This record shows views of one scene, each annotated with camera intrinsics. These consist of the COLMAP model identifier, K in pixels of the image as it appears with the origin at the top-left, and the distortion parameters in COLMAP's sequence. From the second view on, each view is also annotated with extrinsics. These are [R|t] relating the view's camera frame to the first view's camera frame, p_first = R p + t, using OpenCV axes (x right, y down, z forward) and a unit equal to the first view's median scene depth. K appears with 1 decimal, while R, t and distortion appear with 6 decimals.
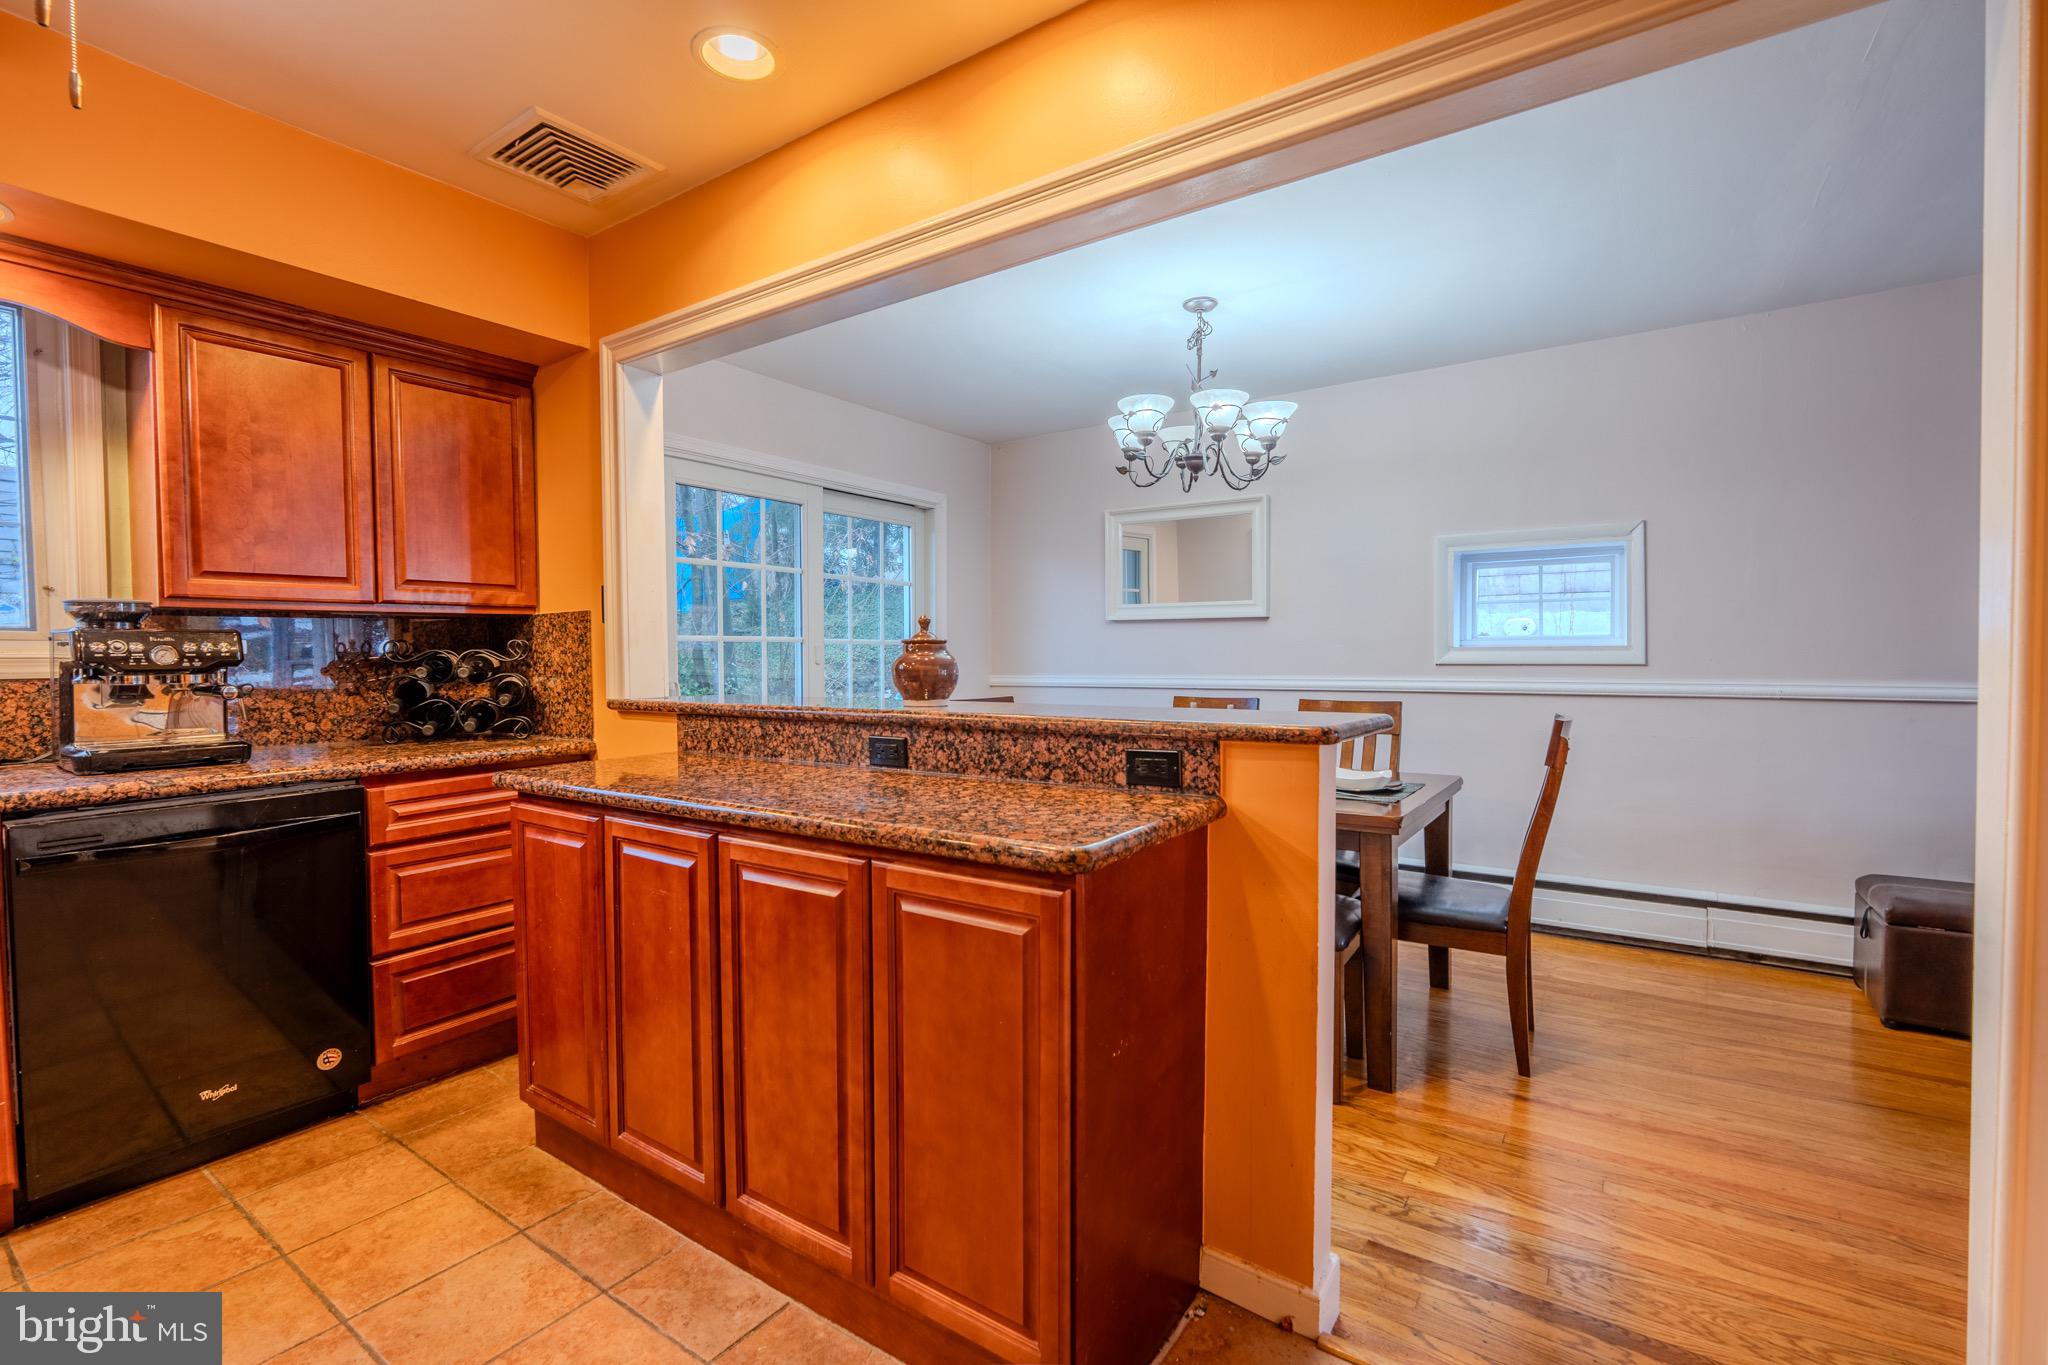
lens RADIAL K [[906.5, 0, 1024.6], [0, 906.5, 669.0], [0, 0, 1]] dist [-0.012065, 0.001099]
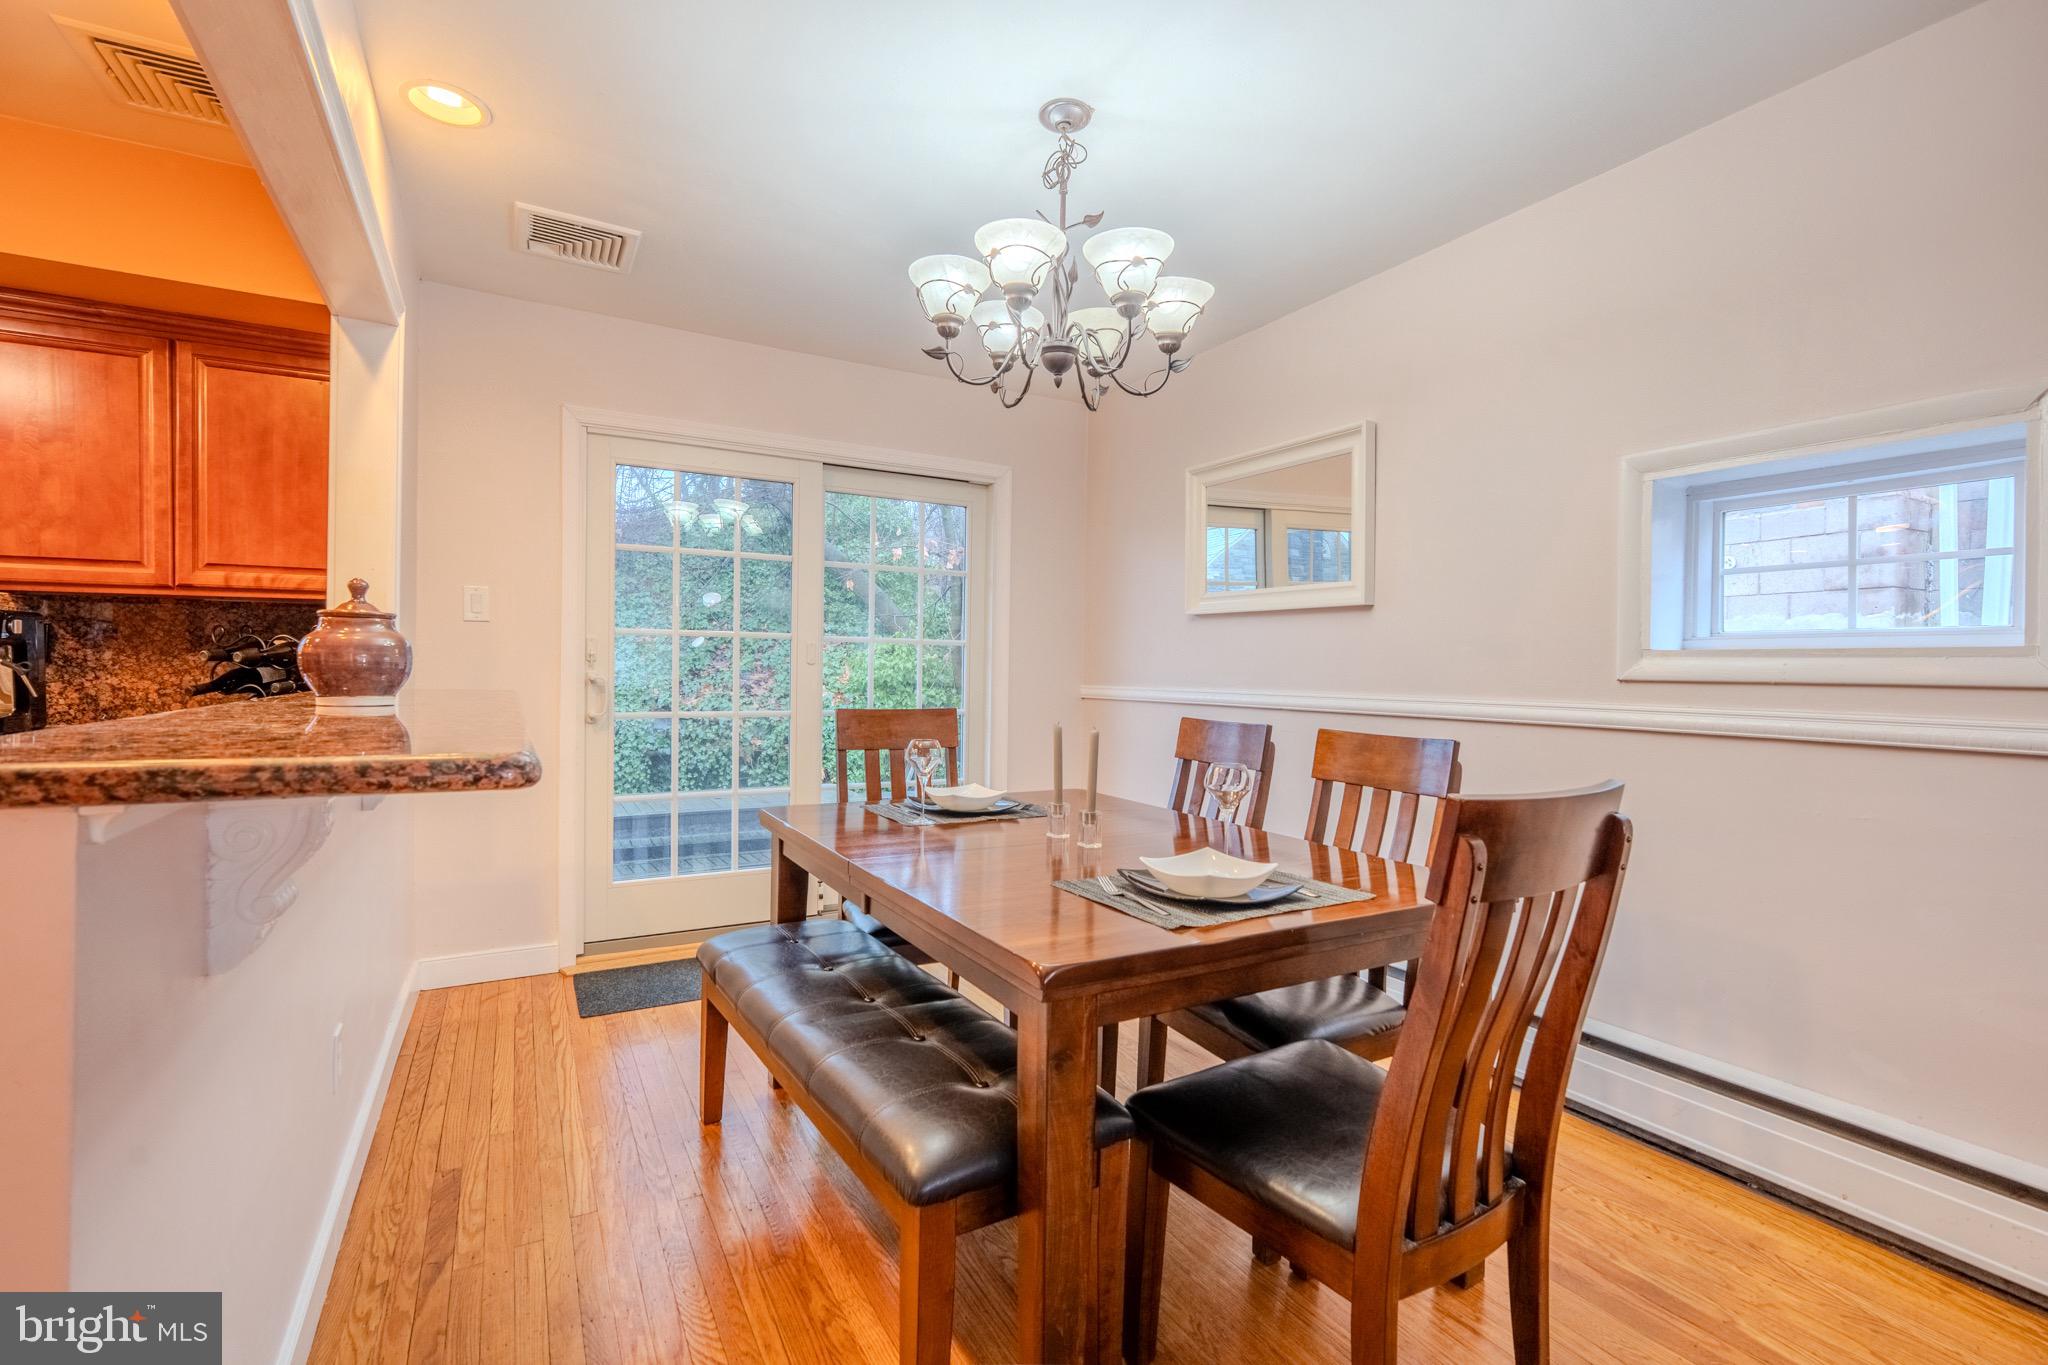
lens RADIAL K [[906.5, 0, 1024.7], [0, 906.5, 678.1], [0, 0, 1]] dist [-0.012065, 0.001099]
pose [[0.900859, 0.022538, -0.433527, 0.461455], [-0.025241, 0.999681, -0.000478, 0.004805], [0.433378, 0.011374, 0.901141, 0.404412]]
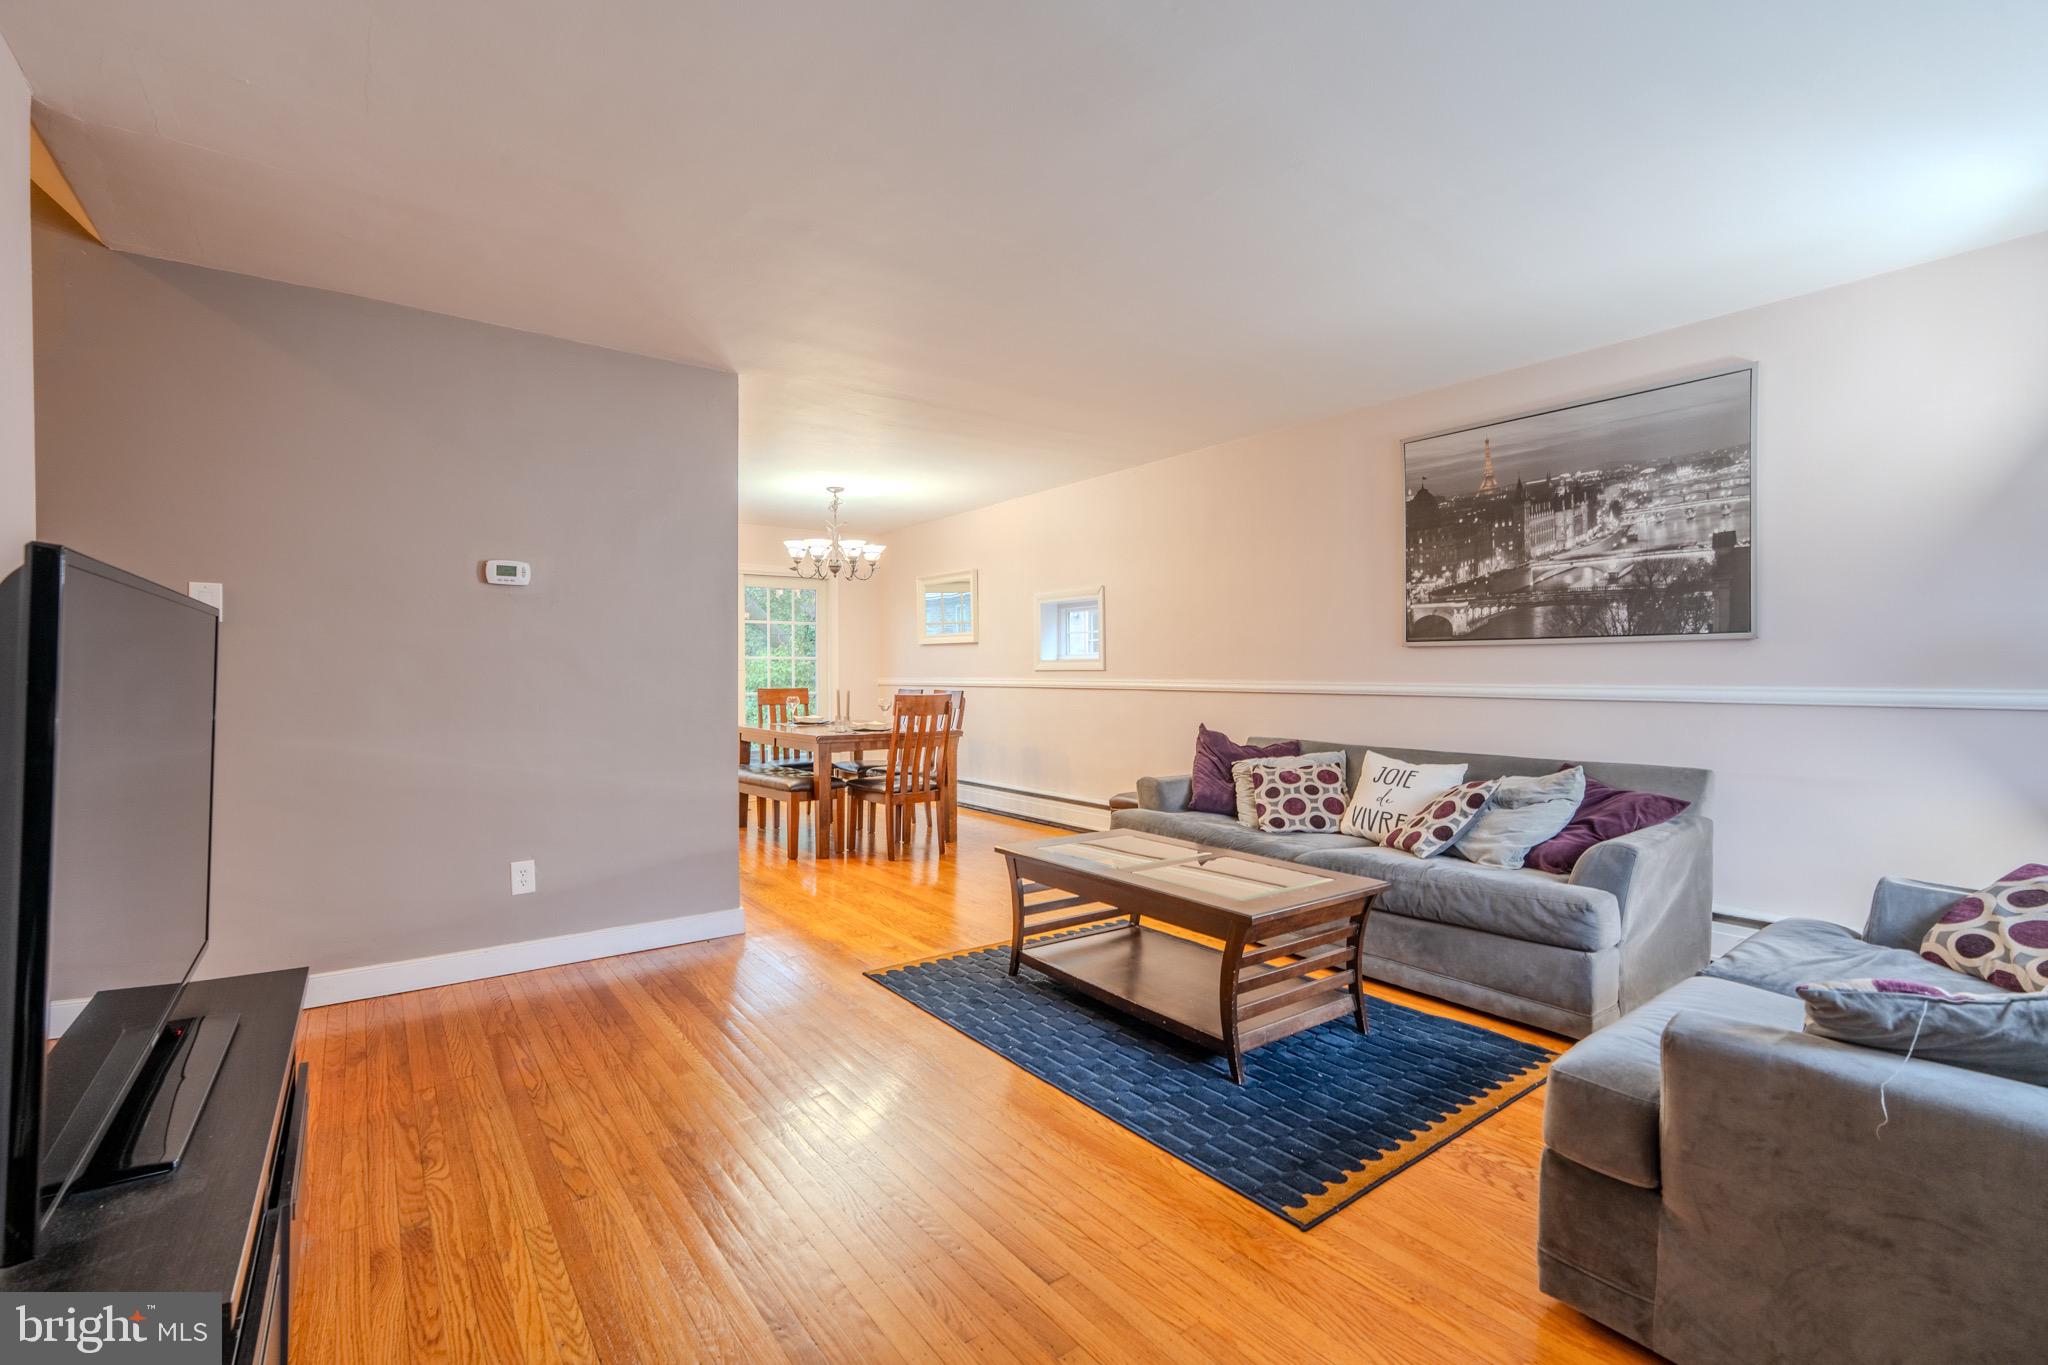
lens RADIAL K [[906.5, 0, 1022.6], [0, 906.5, 670.0], [0, 0, 1]] dist [-0.012065, 0.001099]
pose [[0.946005, 0.000337, -0.324151, 1.244947], [-0.003112, 0.999963, -0.008043, 0.009234], [0.324136, 0.008618, 0.945971, -0.767526]]
